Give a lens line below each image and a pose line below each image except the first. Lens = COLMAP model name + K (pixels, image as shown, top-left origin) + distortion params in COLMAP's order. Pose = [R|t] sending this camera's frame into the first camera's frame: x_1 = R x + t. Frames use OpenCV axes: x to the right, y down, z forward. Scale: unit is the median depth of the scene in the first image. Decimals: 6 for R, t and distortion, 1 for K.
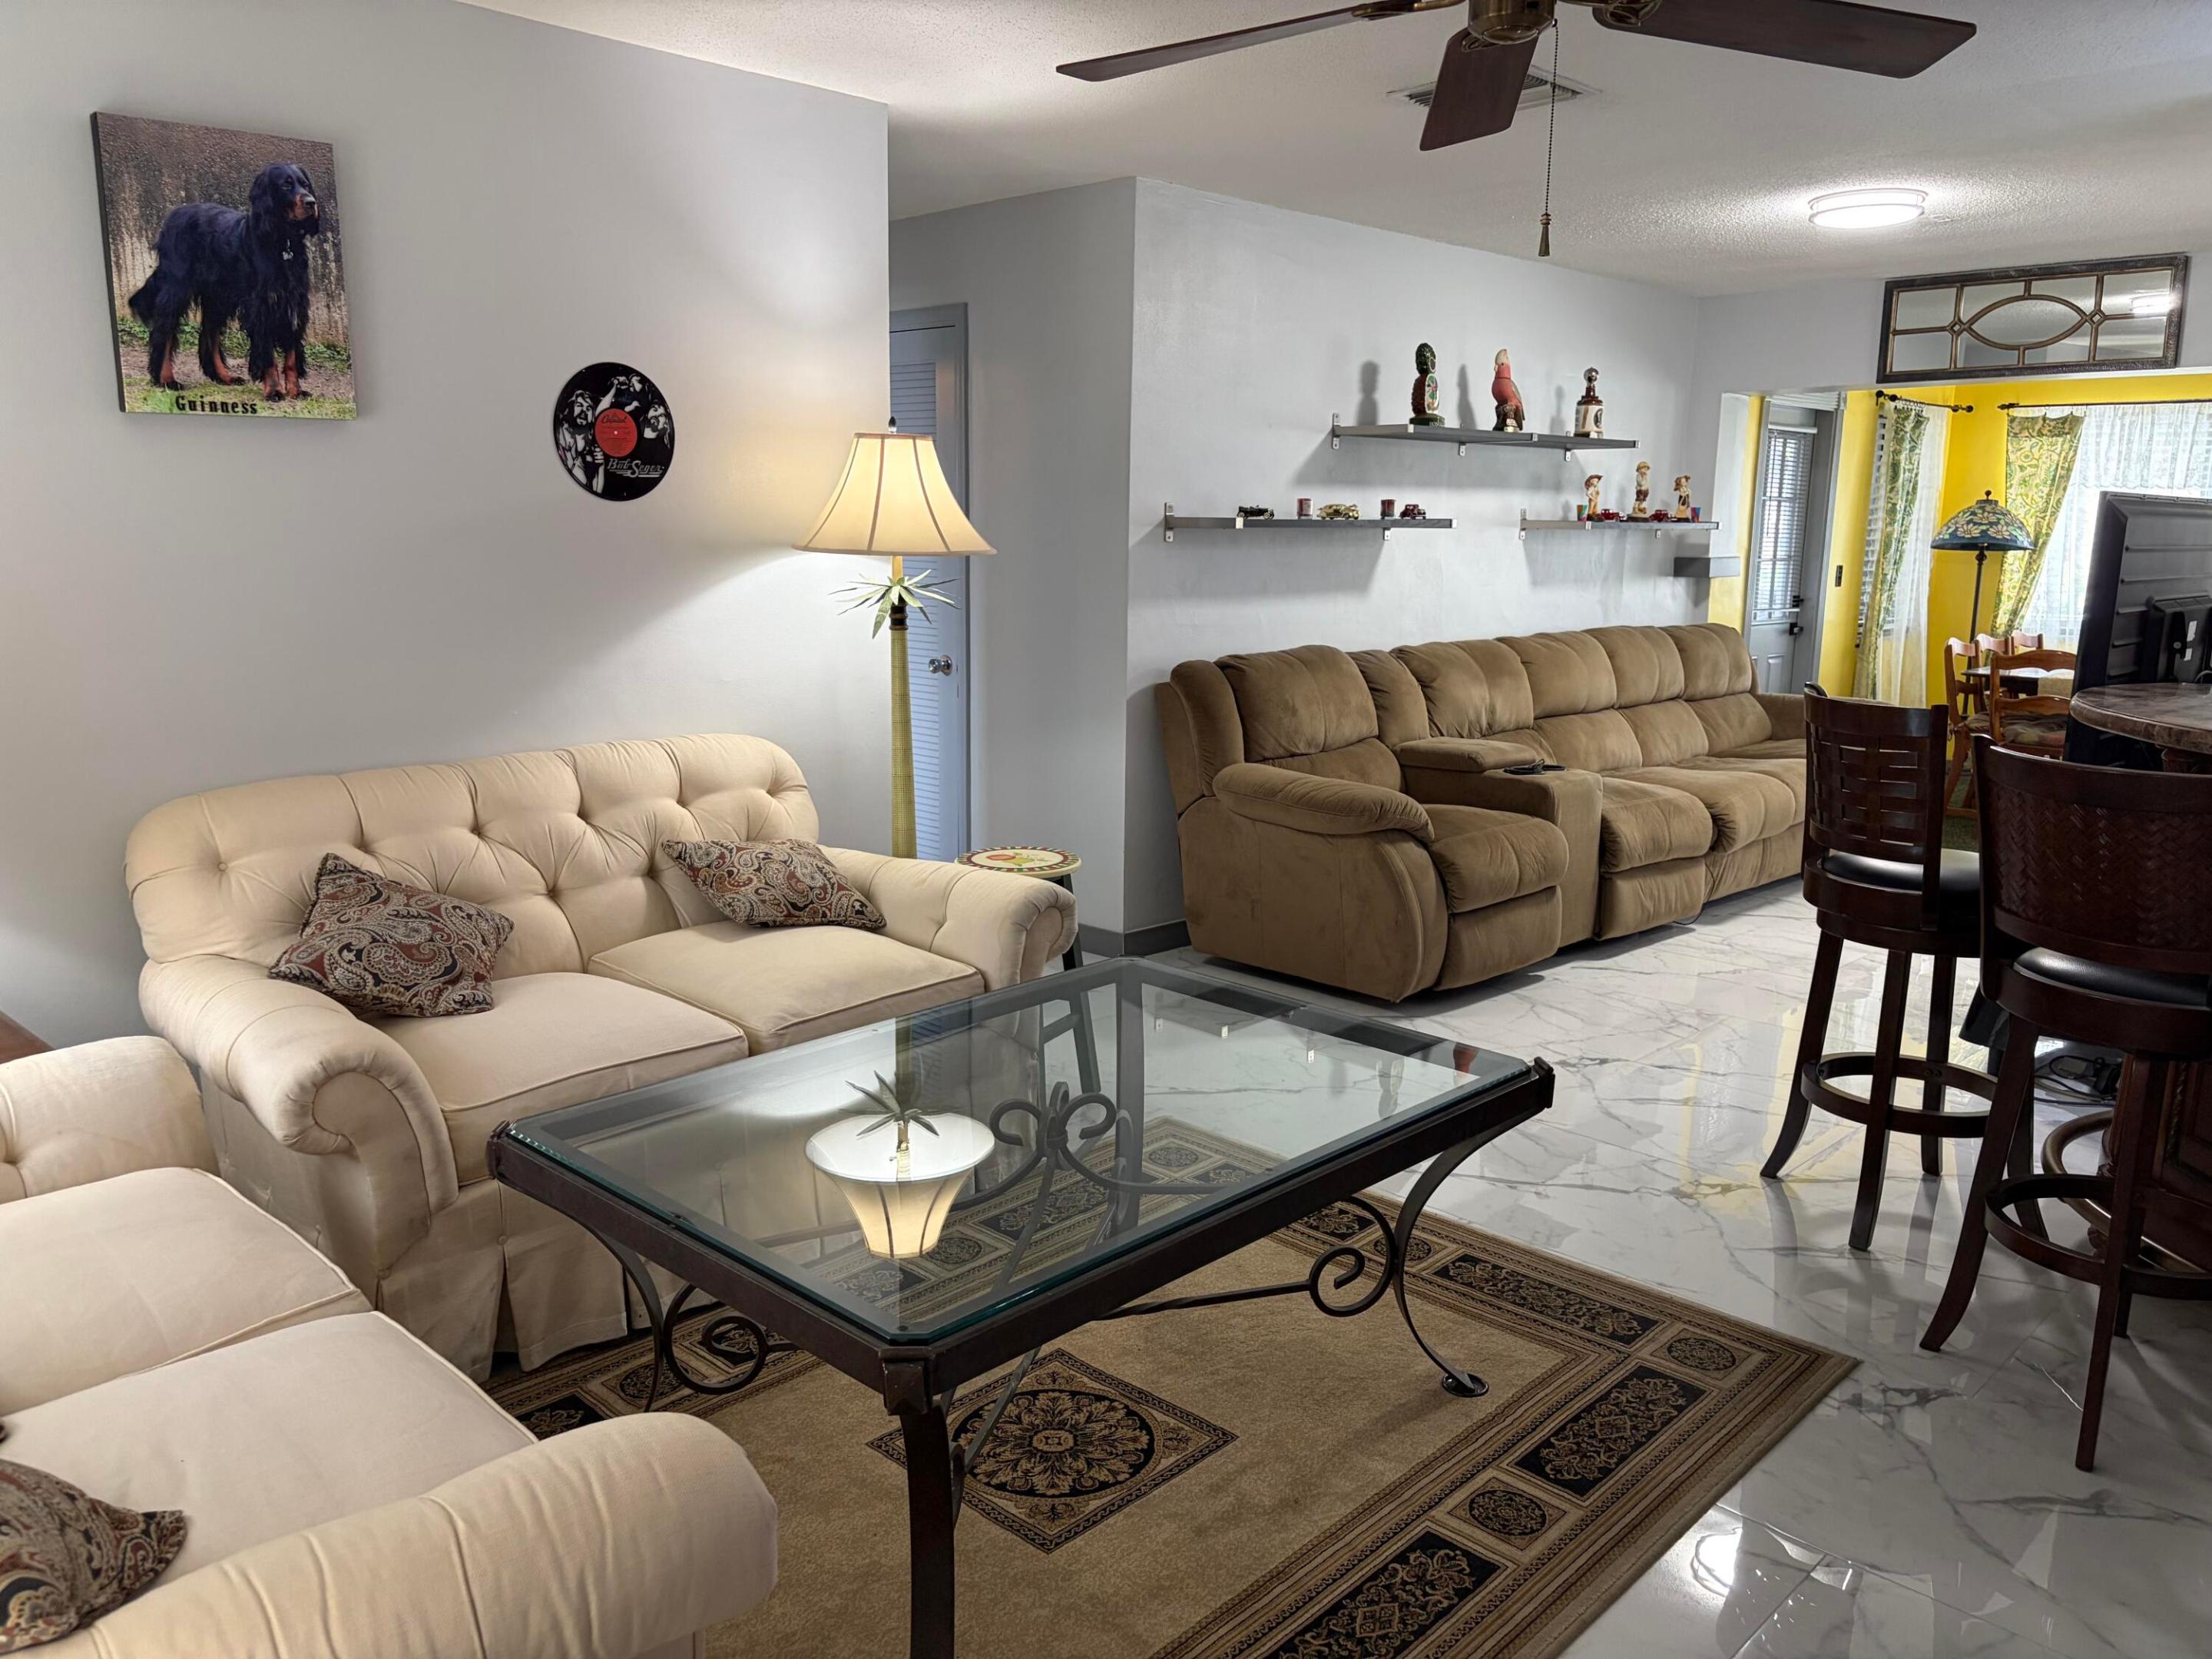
lens RADIAL K [[1696.4, 0, 1100.7], [0, 1696.4, 845.7], [0, 0, 1]] dist [0.052653, -0.045402]
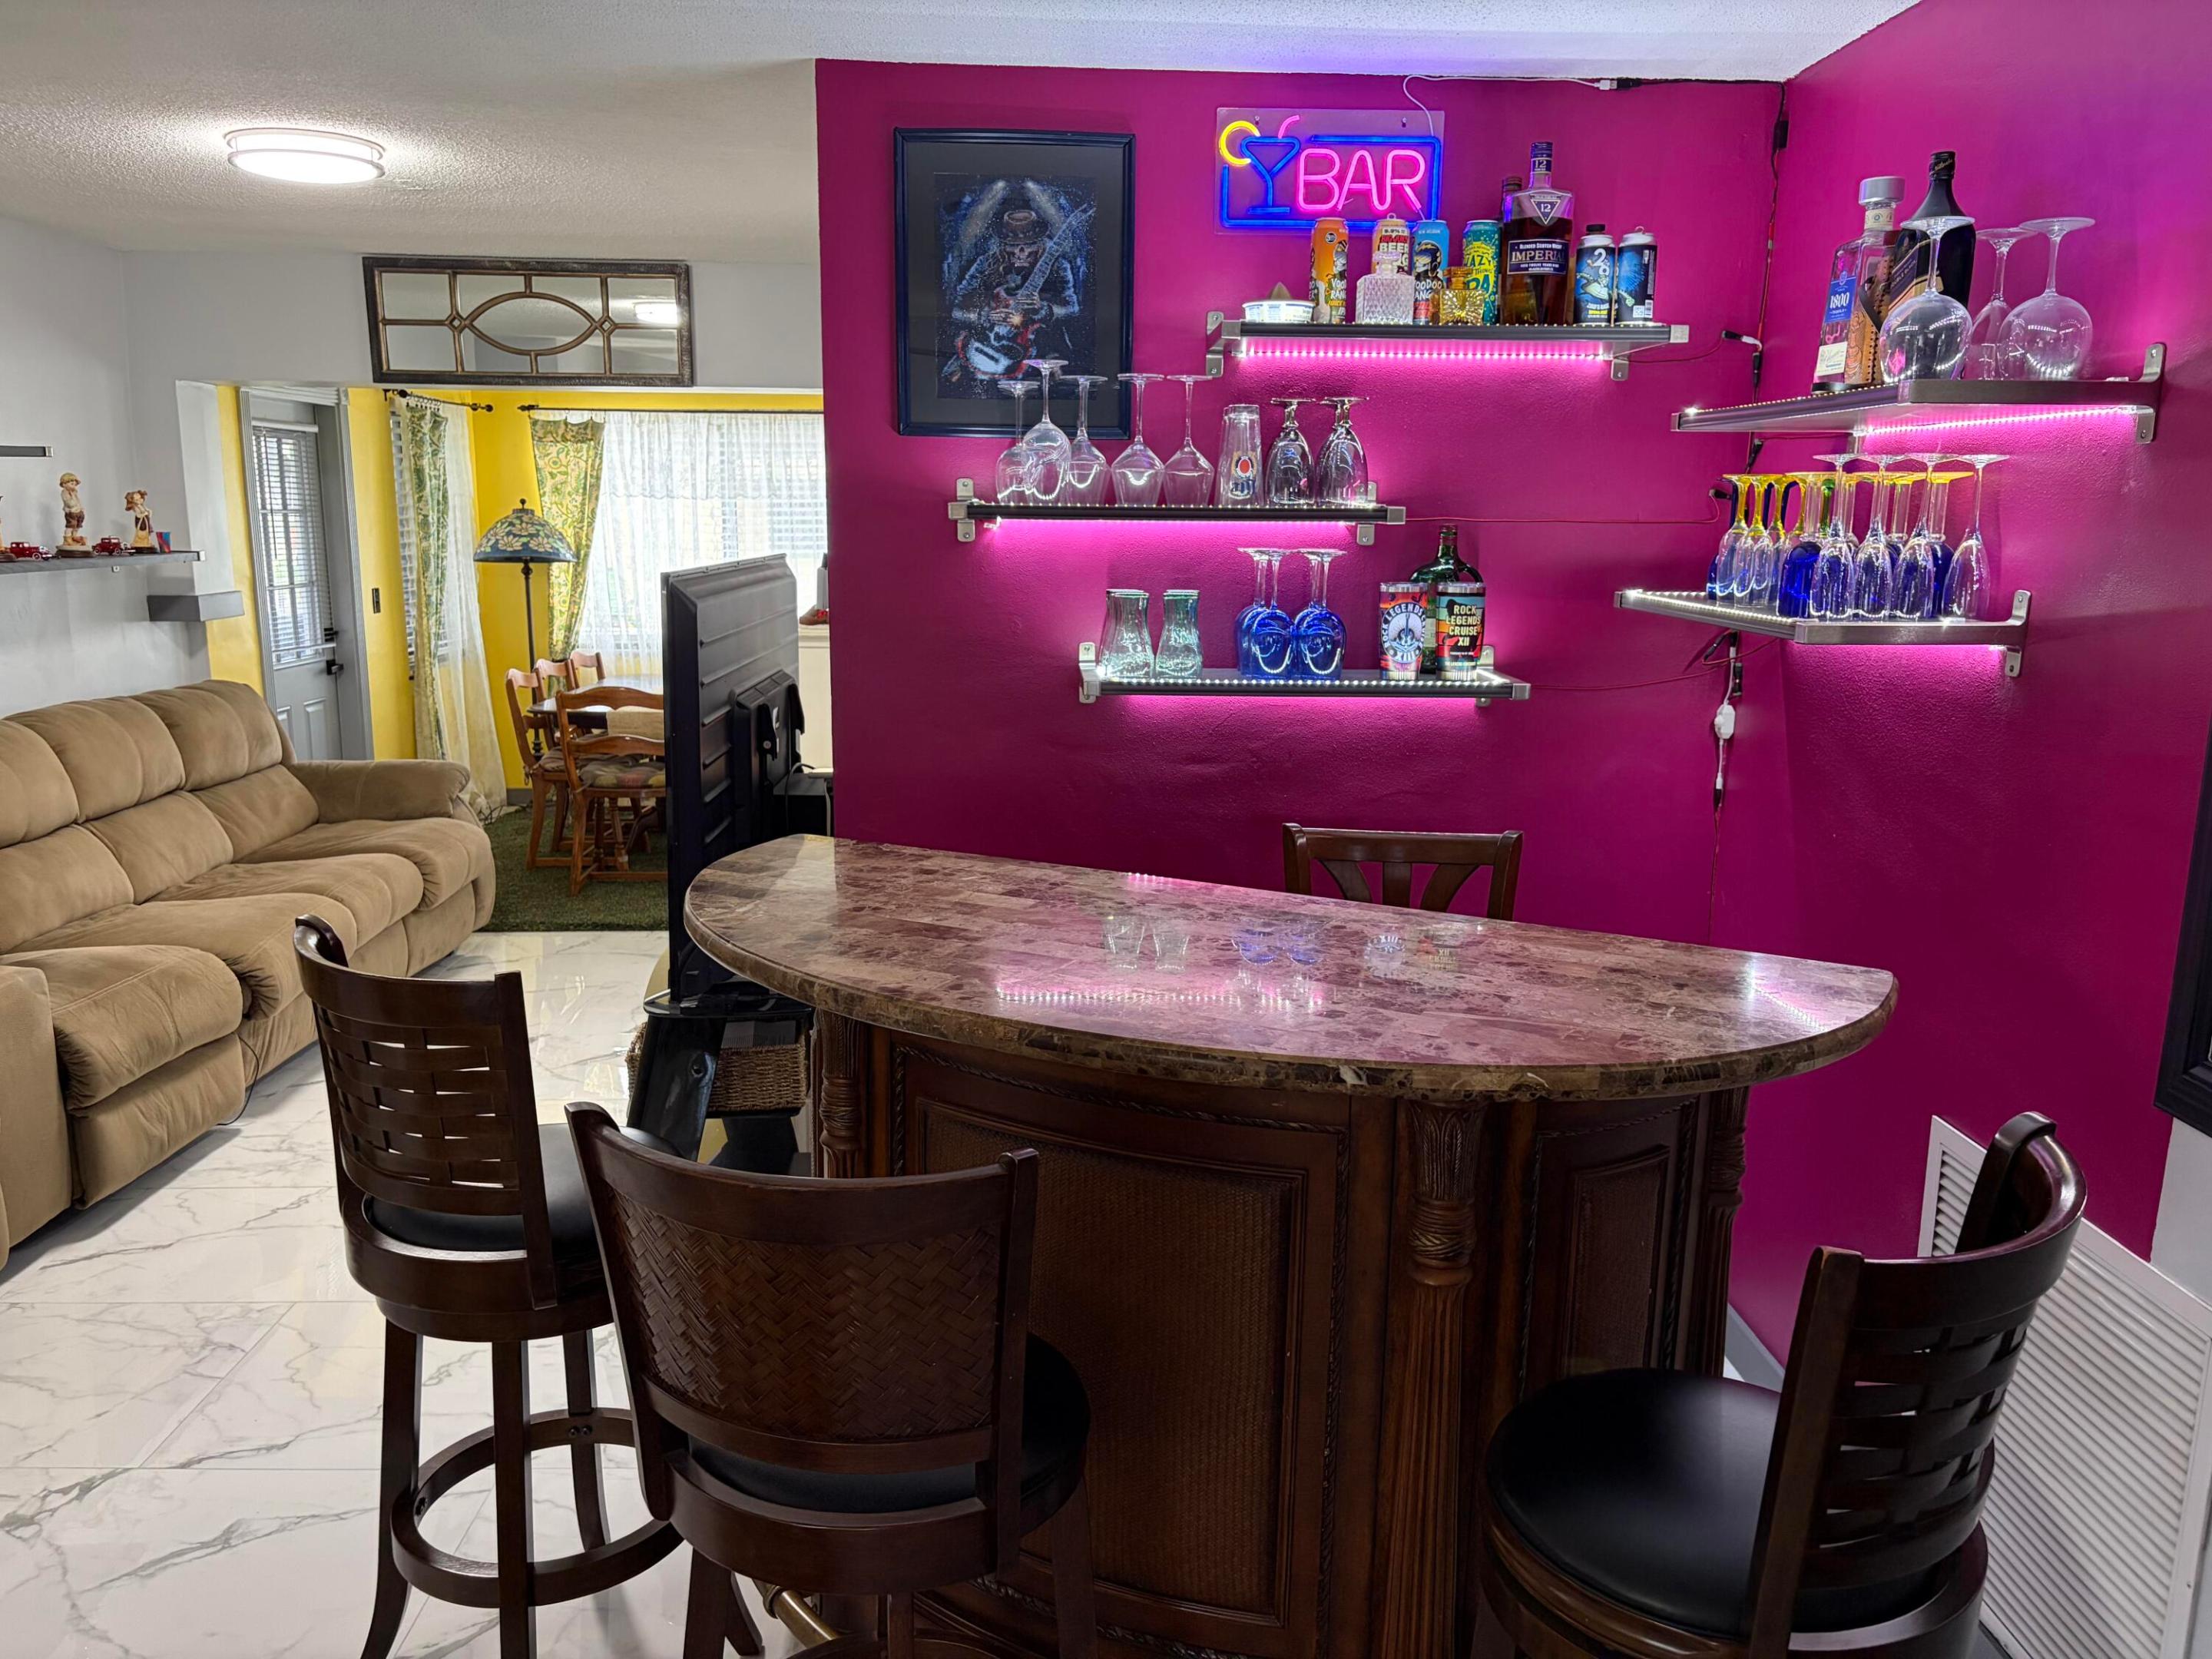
lens RADIAL K [[1696.4, 0, 1093.1], [0, 1696.4, 837.6], [0, 0, 1]] dist [0.052653, -0.045402]
pose [[0.707394, -0.137210, 0.693374, 0.096838], [0.128157, 0.989616, 0.065084, -0.062838], [-0.695104, 0.042821, 0.717632, 0.181739]]
